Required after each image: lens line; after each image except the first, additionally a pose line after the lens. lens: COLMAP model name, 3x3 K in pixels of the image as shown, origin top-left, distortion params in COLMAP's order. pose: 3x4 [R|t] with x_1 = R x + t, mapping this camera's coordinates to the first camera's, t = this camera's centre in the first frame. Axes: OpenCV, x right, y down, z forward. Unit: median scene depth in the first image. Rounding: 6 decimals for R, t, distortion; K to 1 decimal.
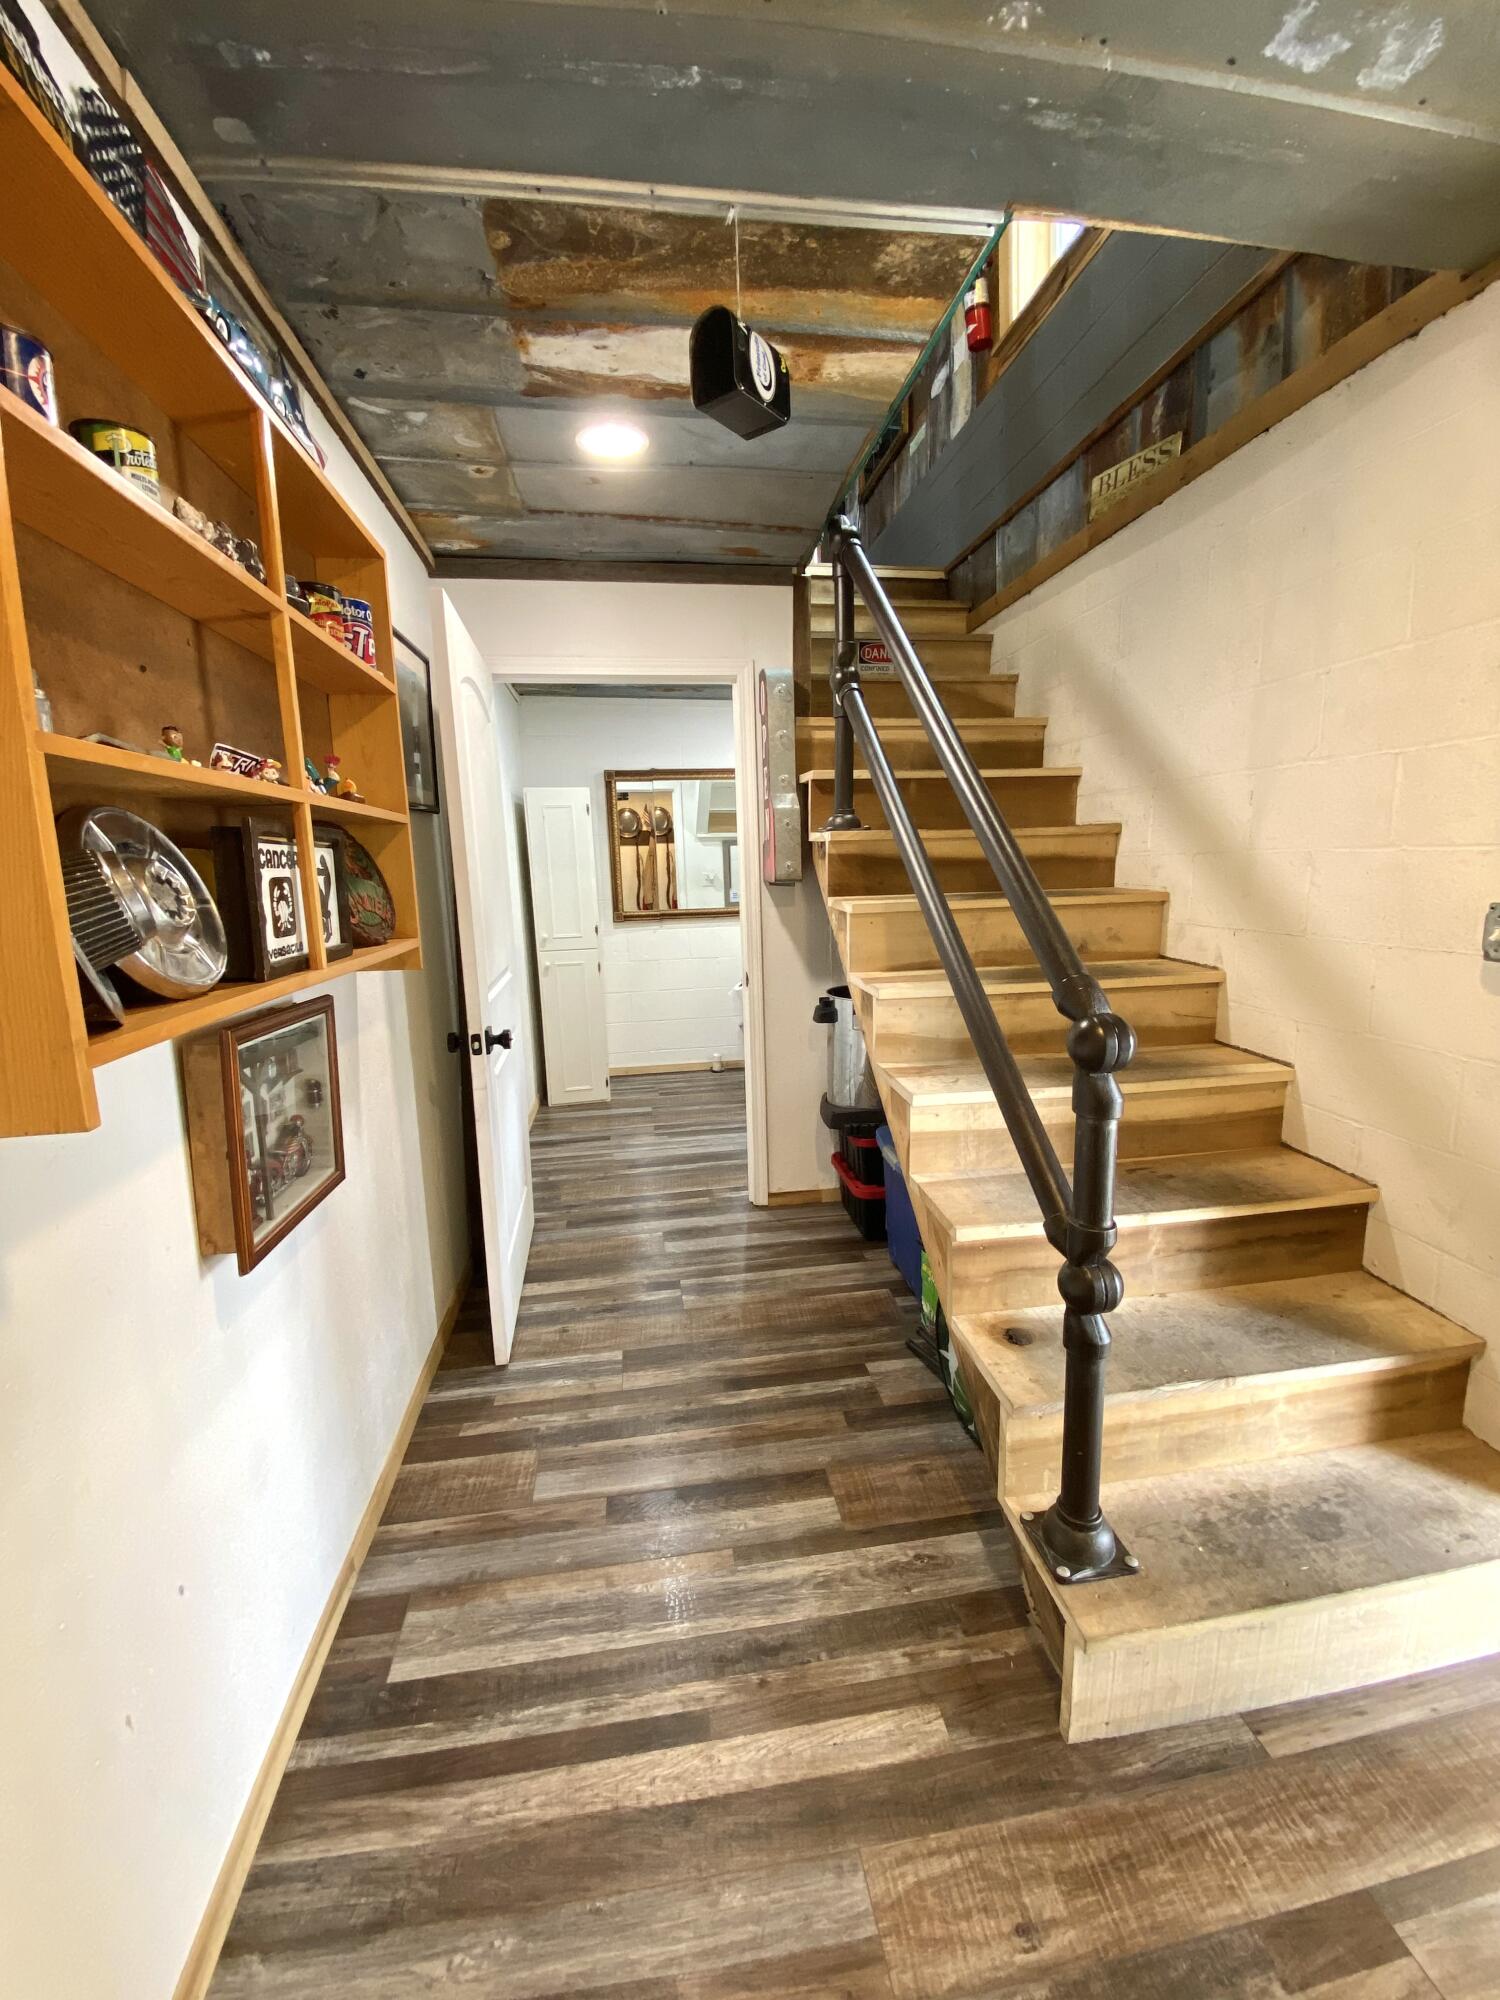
lens RADIAL K [[819.9, 0, 745.5], [0, 819.9, 993.2], [0, 0, 1]] dist [-0.018132, -0.000236]
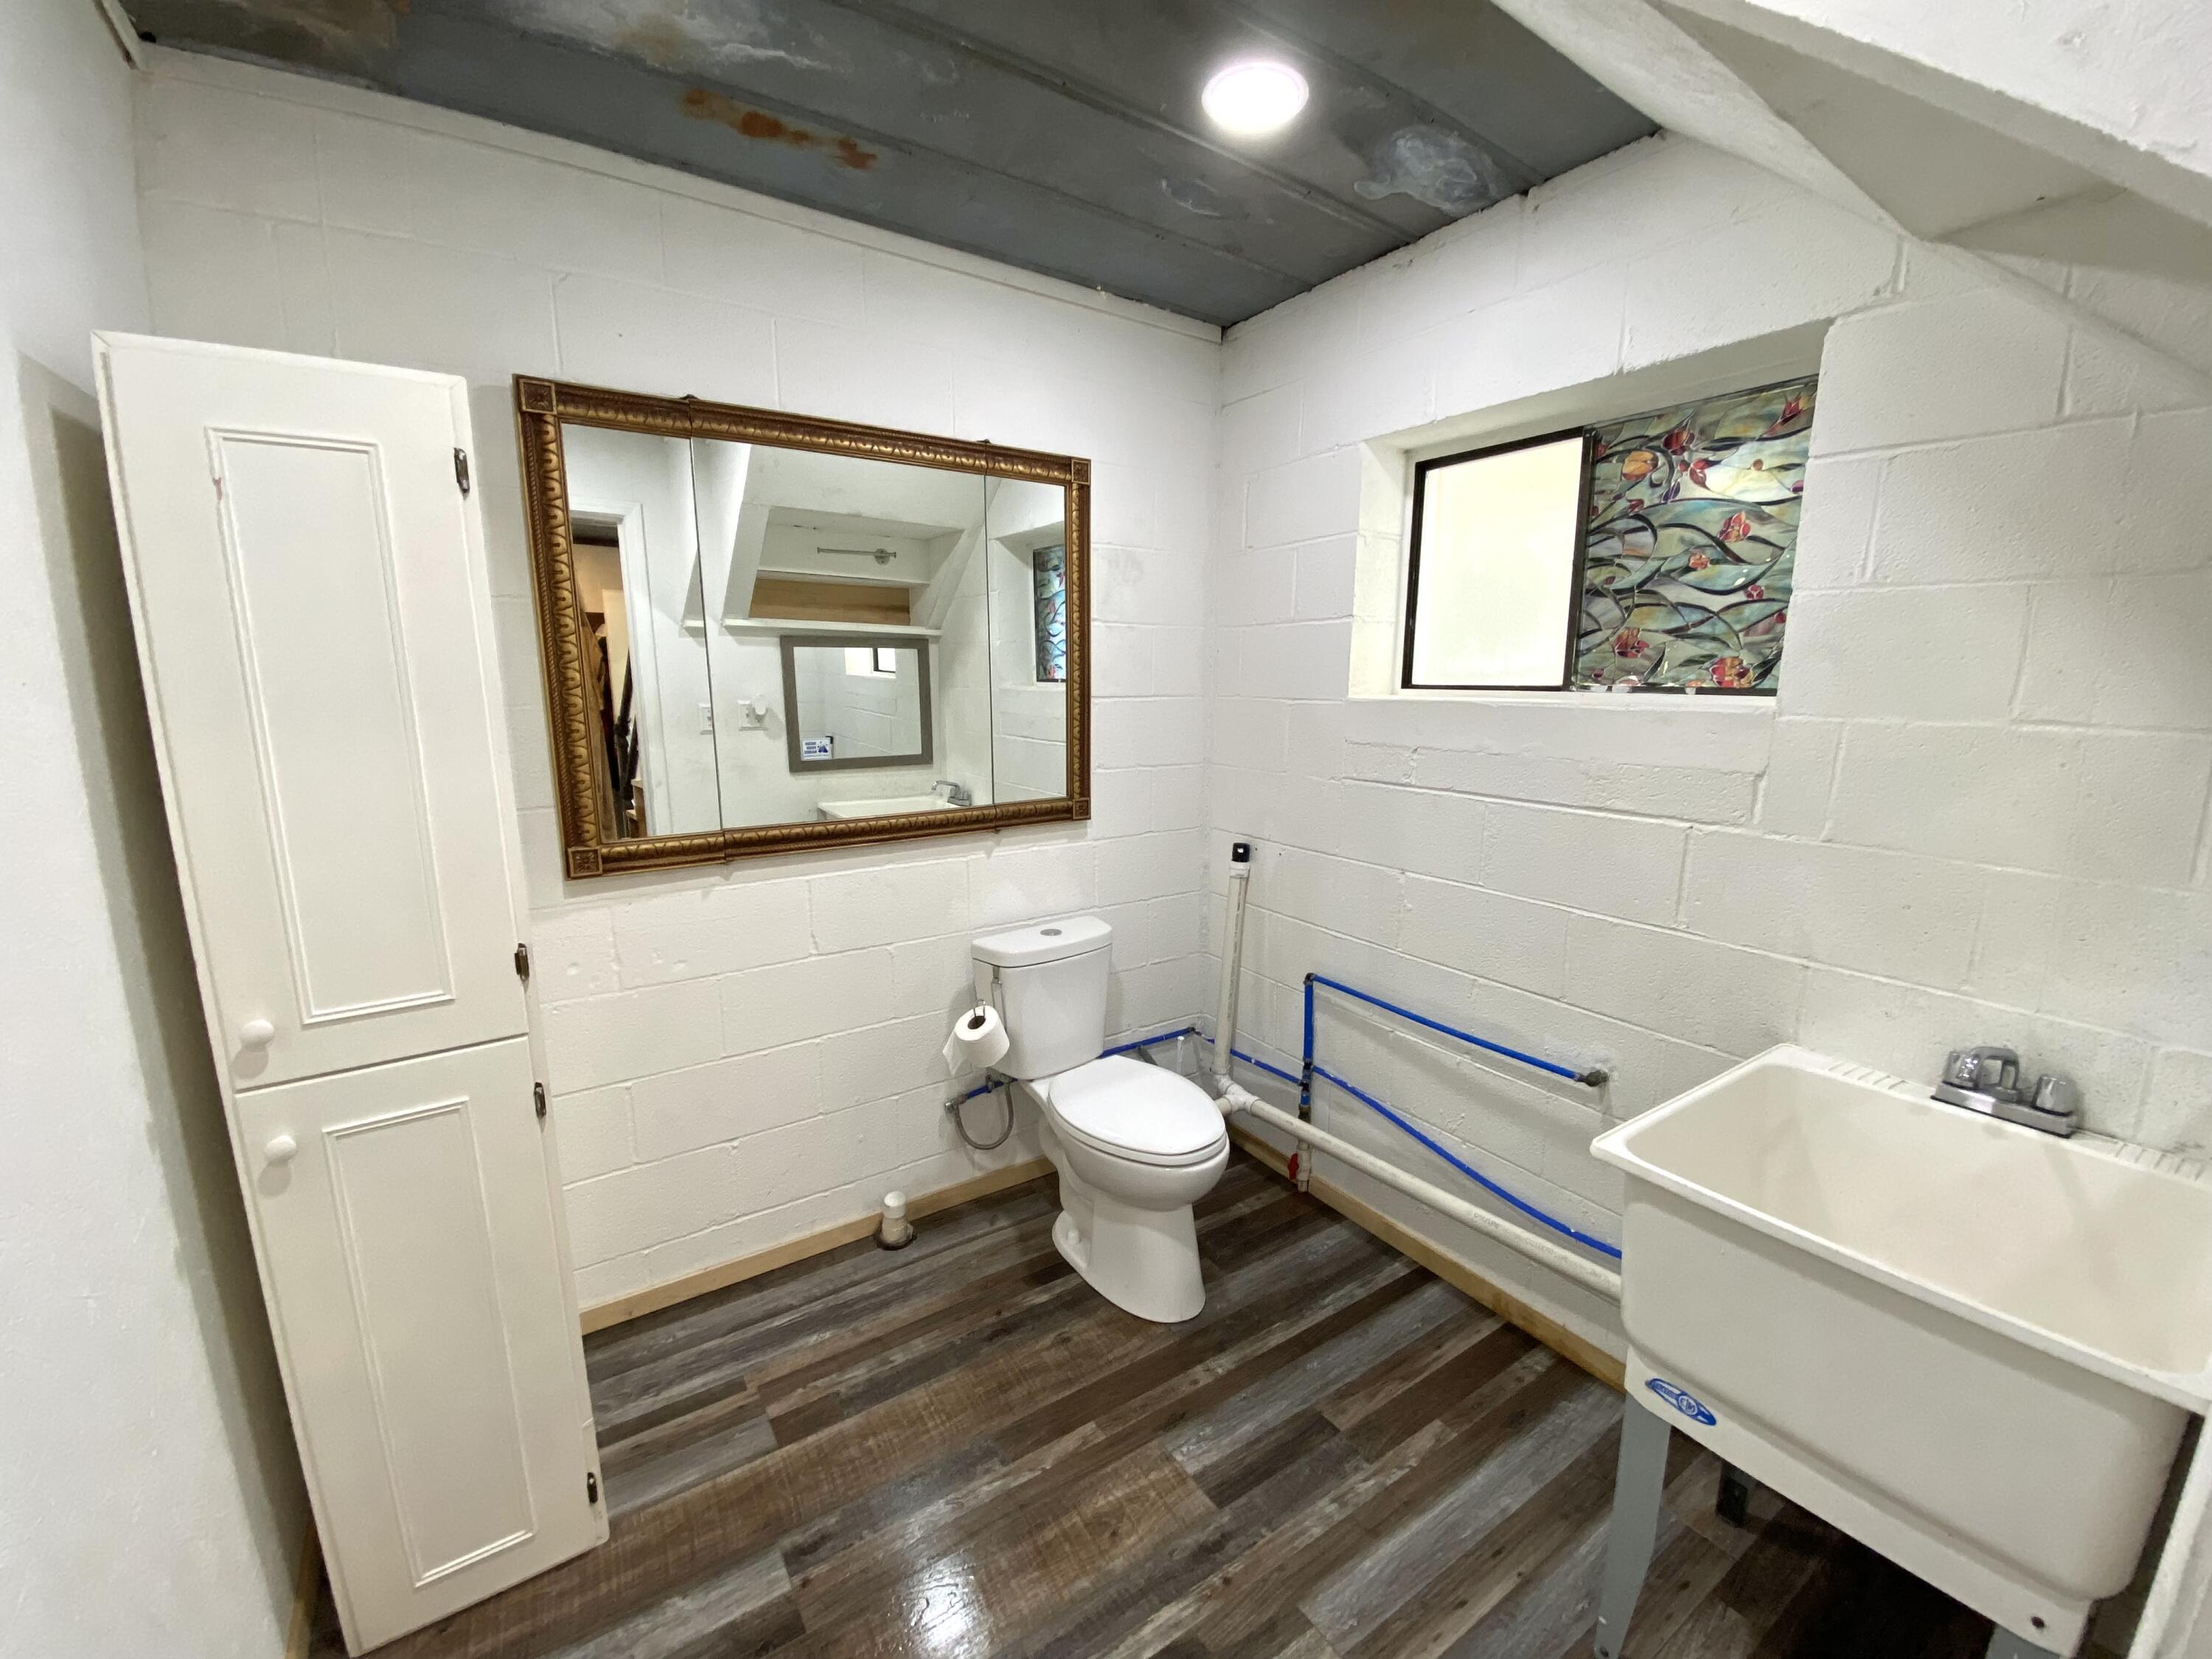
lens RADIAL K [[906.8, 0, 1107.0], [0, 906.8, 834.7], [0, 0, 1]] dist [-0.018132, -0.000236]
pose [[0.908613, -0.044205, 0.415292, -0.122112], [0.034245, 0.998920, 0.031405, -0.114819], [-0.416232, -0.014313, 0.909146, 0.631303]]
